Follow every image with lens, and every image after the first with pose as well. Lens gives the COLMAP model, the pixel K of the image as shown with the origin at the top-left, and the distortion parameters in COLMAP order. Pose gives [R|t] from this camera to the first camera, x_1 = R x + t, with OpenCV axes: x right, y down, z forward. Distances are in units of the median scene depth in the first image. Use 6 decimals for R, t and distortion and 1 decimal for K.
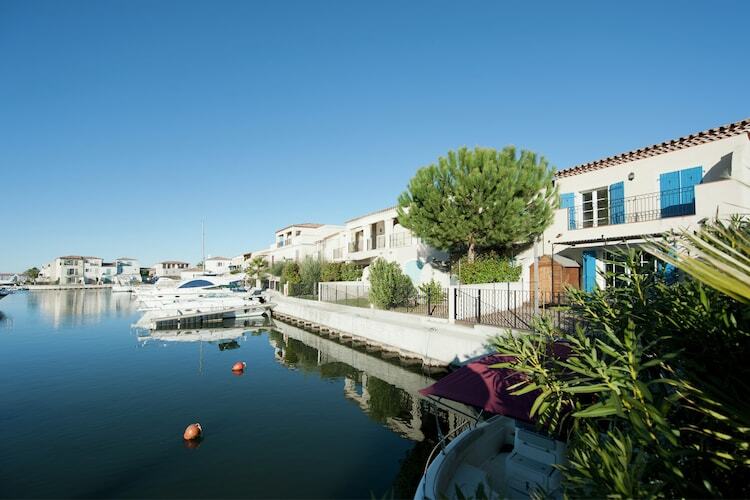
lens RADIAL K [[309.0, 0, 377.6], [0, 309.0, 262.1], [0, 0, 1]] dist [-0.010985, -0.001318]
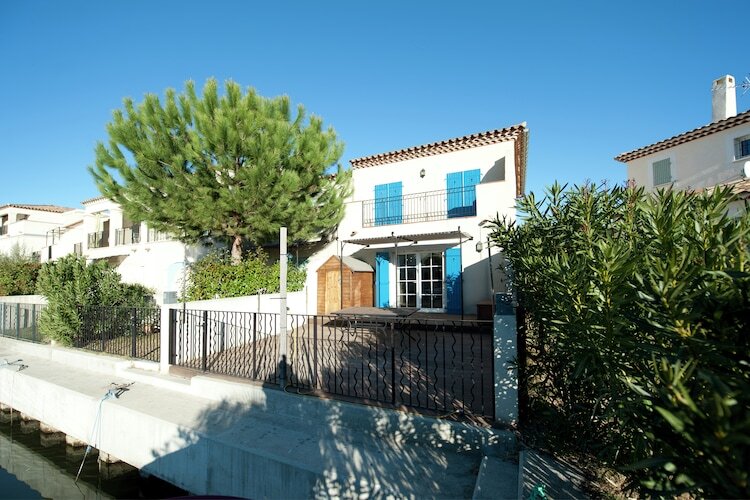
lens RADIAL K [[309.0, 0, 373.5], [0, 309.0, 251.5], [0, 0, 1]] dist [-0.010985, -0.001318]
pose [[0.863374, 0.035962, 0.503282, 0.243952], [-0.012516, 0.998676, -0.049890, 0.003059], [-0.504410, 0.036775, 0.862681, 0.284690]]
